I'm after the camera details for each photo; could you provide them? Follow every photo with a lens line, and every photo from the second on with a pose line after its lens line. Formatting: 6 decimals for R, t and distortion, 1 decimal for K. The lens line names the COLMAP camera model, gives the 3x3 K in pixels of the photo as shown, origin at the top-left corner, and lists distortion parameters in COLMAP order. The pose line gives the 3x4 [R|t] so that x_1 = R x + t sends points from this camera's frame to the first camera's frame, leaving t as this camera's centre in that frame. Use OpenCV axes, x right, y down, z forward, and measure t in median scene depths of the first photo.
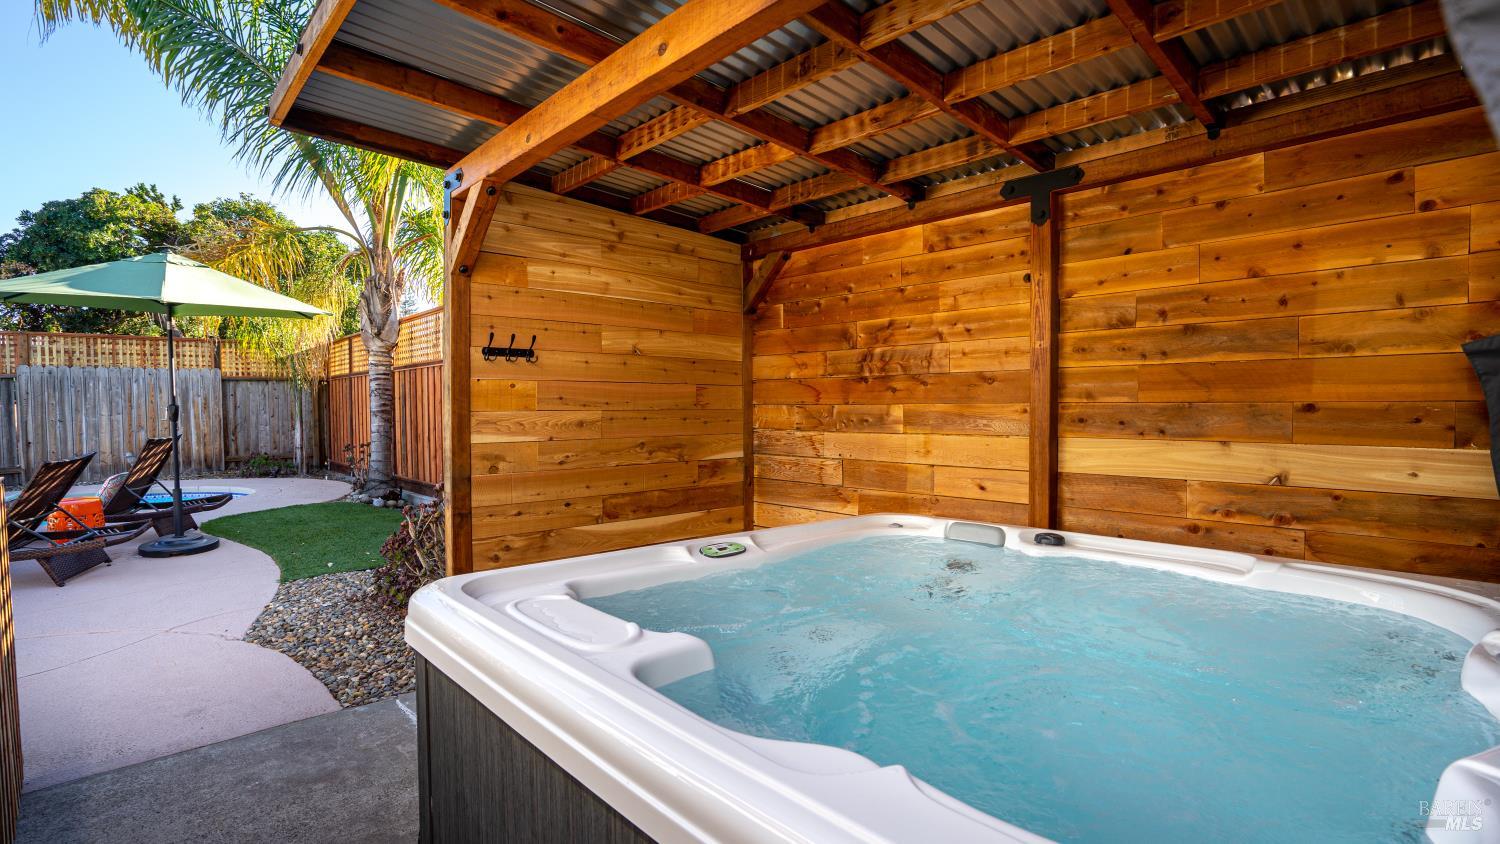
lens RADIAL K [[688.4, 0, 744.0], [0, 688.4, 421.8], [0, 0, 1]] dist [-0.063639, 0.023312]
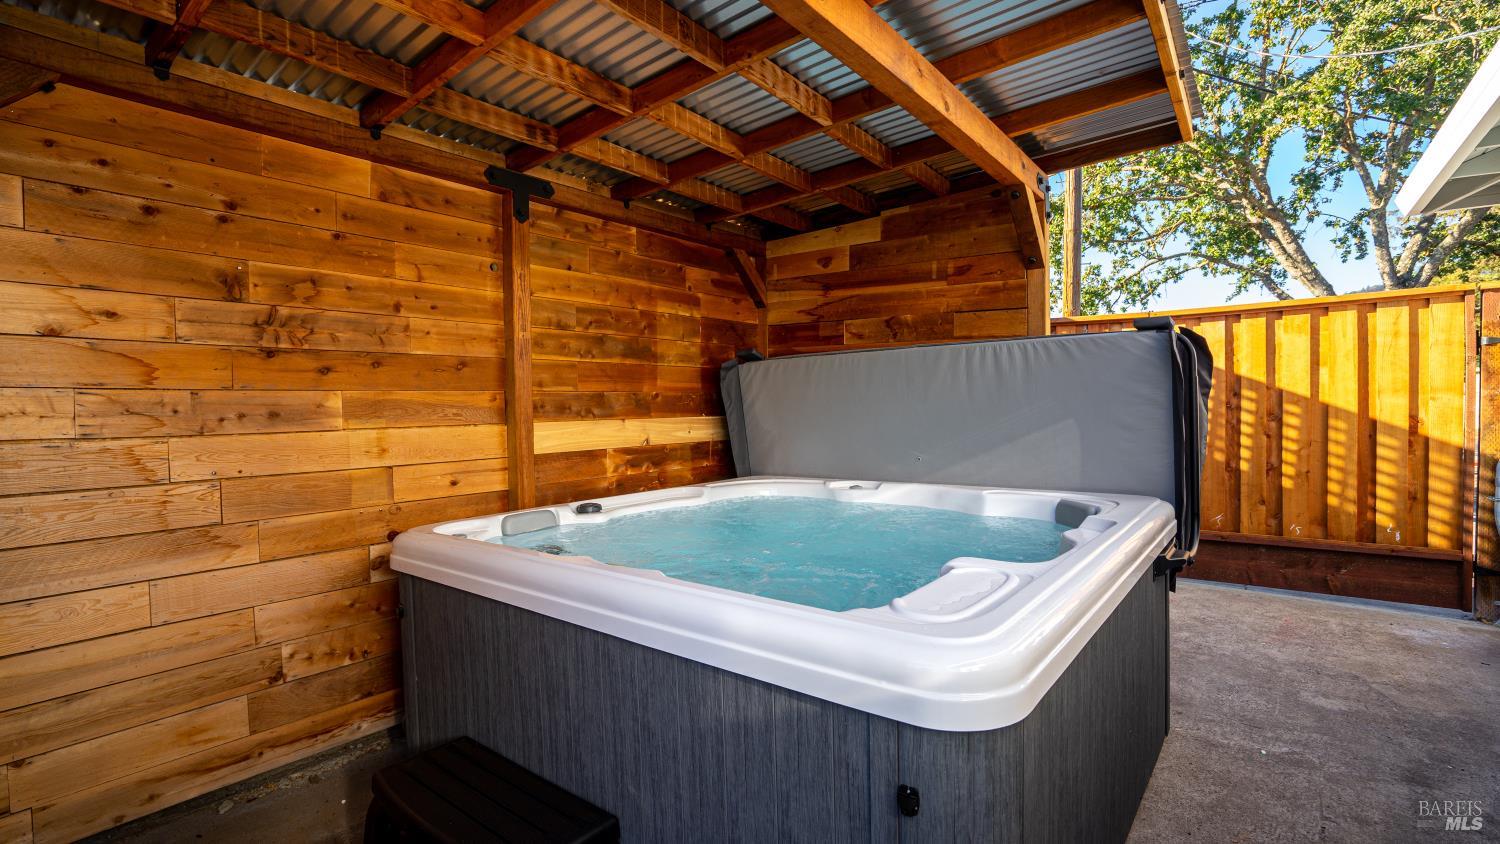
lens RADIAL K [[688.4, 0, 744.0], [0, 688.4, 421.8], [0, 0, 1]] dist [-0.063639, 0.023312]
pose [[-0.136470, -0.019544, 0.990451, -0.644201], [0.034225, 0.999115, 0.024431, 0.006317], [-0.990053, 0.037233, -0.135680, 0.783296]]
